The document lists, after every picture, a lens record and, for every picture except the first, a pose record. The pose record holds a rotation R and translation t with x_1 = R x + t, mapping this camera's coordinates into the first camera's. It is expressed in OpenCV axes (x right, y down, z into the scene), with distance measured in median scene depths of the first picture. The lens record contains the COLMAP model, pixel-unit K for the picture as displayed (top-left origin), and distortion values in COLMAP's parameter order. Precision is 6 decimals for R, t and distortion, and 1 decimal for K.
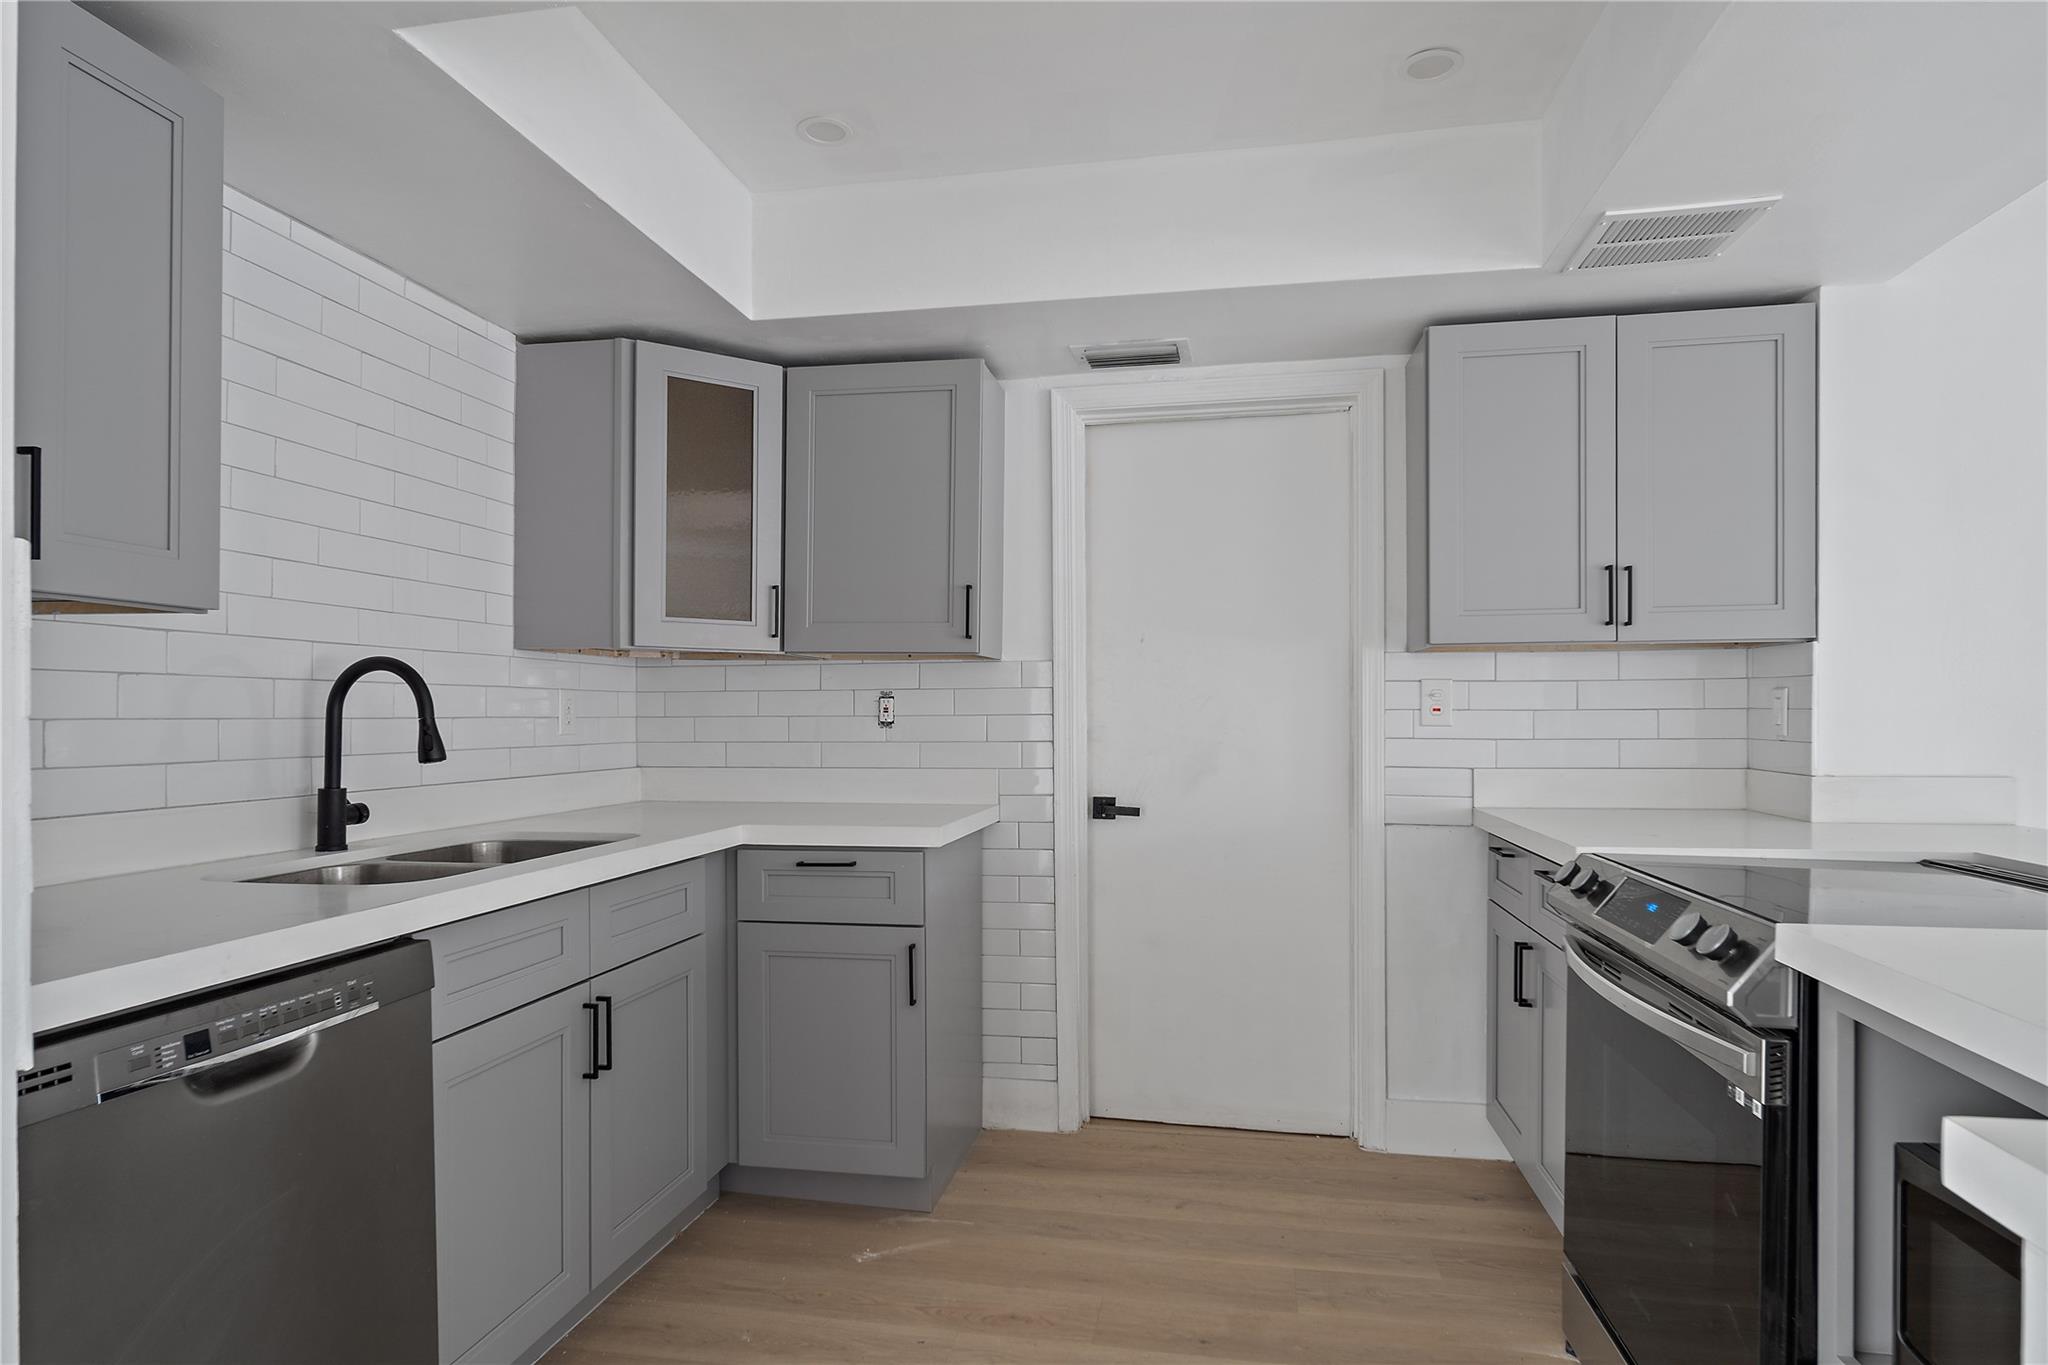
lens RADIAL K [[1117.6, 0, 1025.4], [0, 1117.6, 715.8], [0, 0, 1]] dist [0.000939, 0.003050]
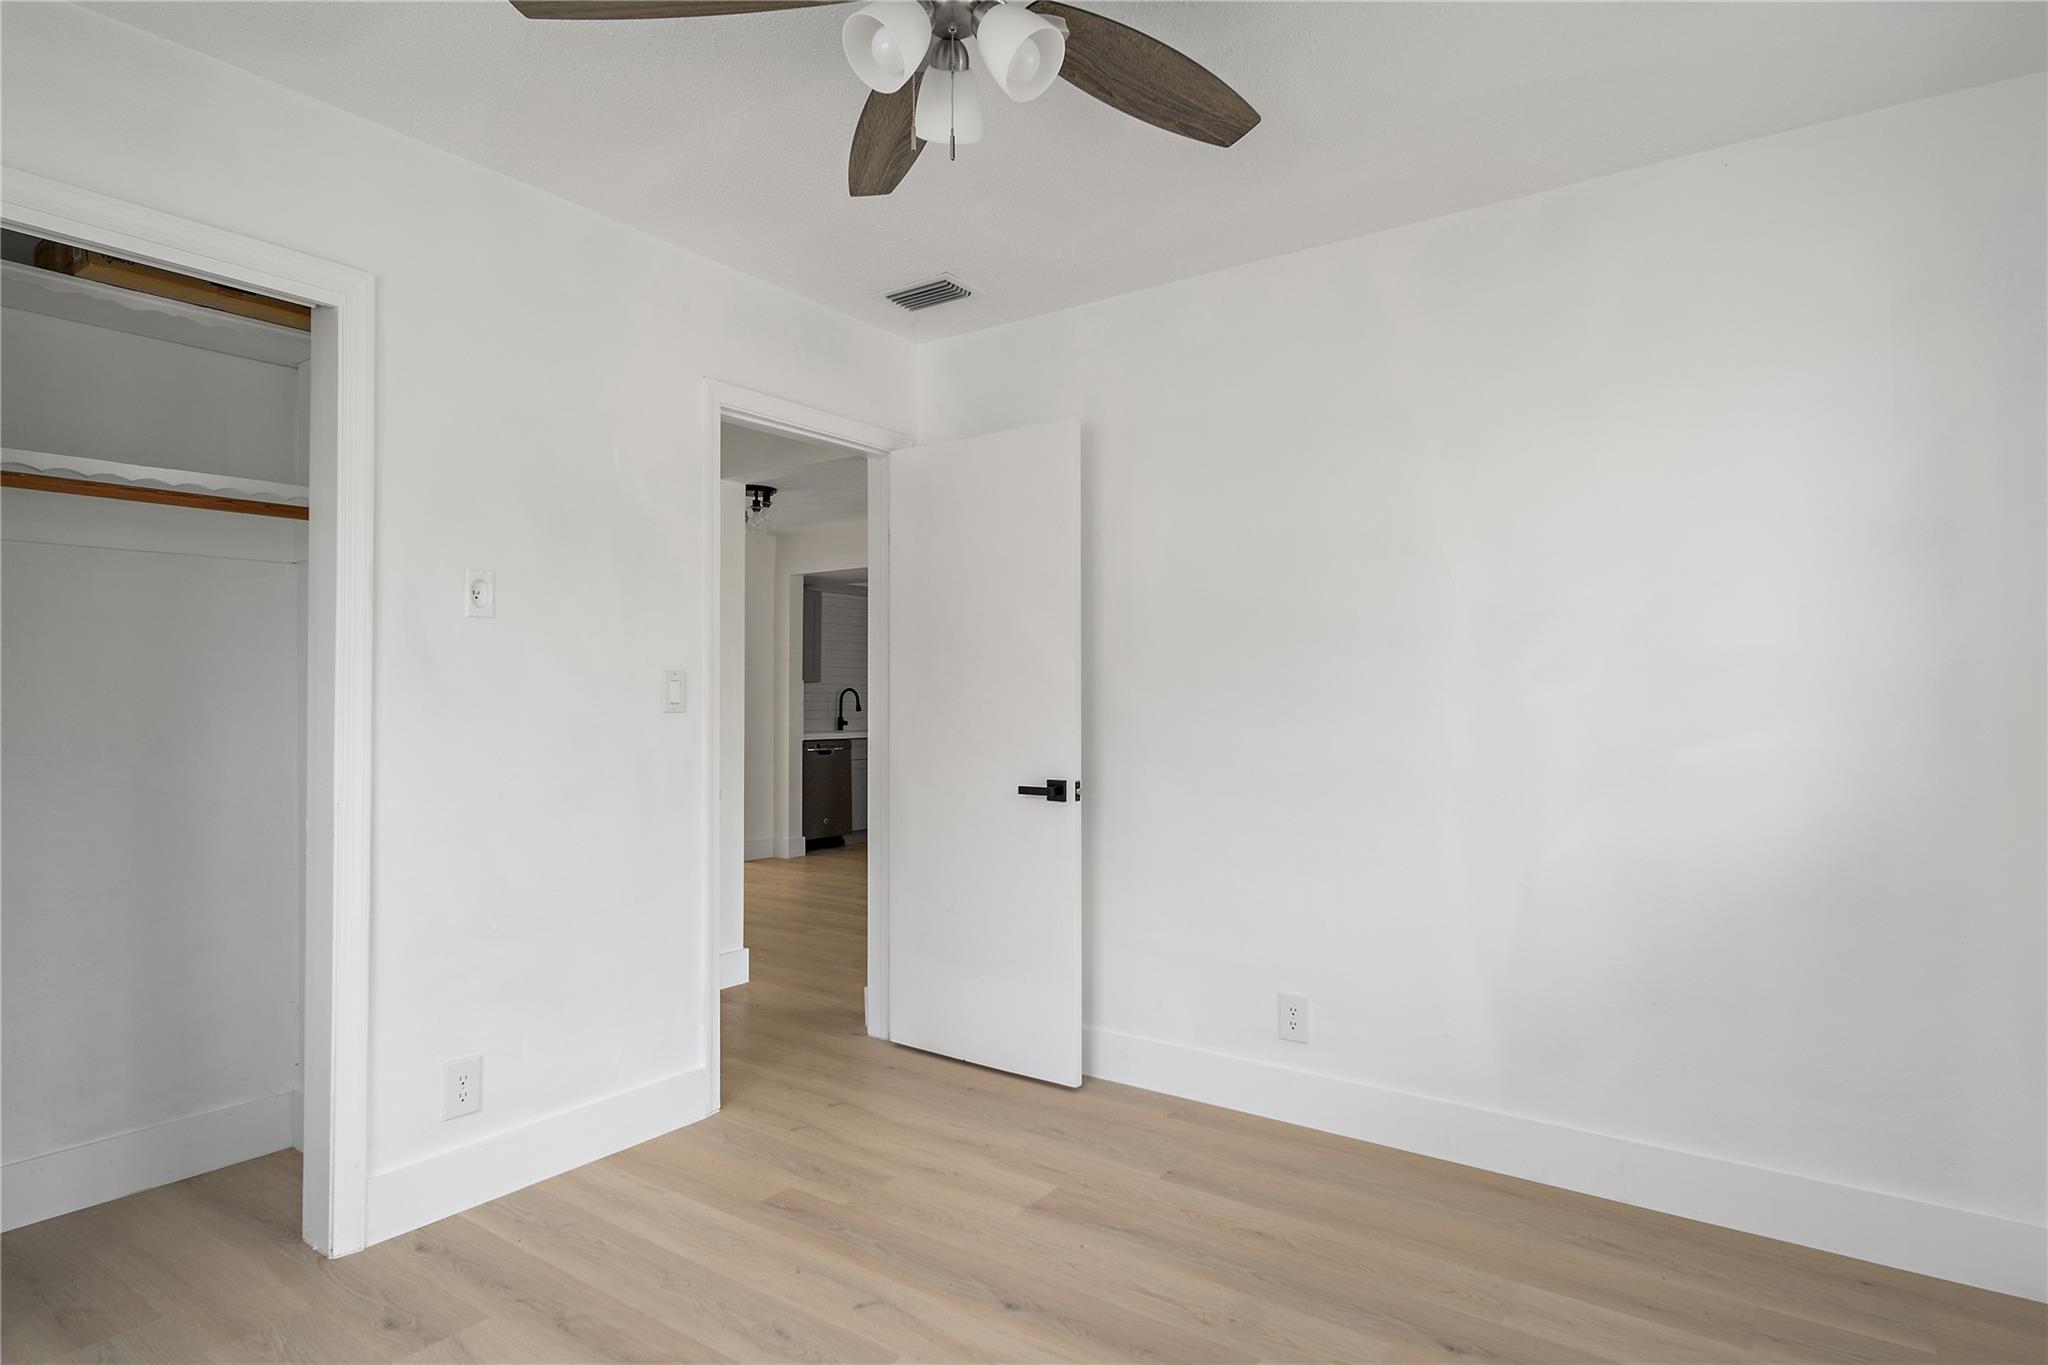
lens RADIAL K [[1117.6, 0, 1023.2], [0, 1117.6, 690.4], [0, 0, 1]] dist [0.000939, 0.003050]
pose [[0.905148, -0.003504, -0.425081, 1.620717], [-0.002319, 0.999910, -0.013181, 0.012526], [0.425089, 0.012917, 0.905059, -2.286500]]
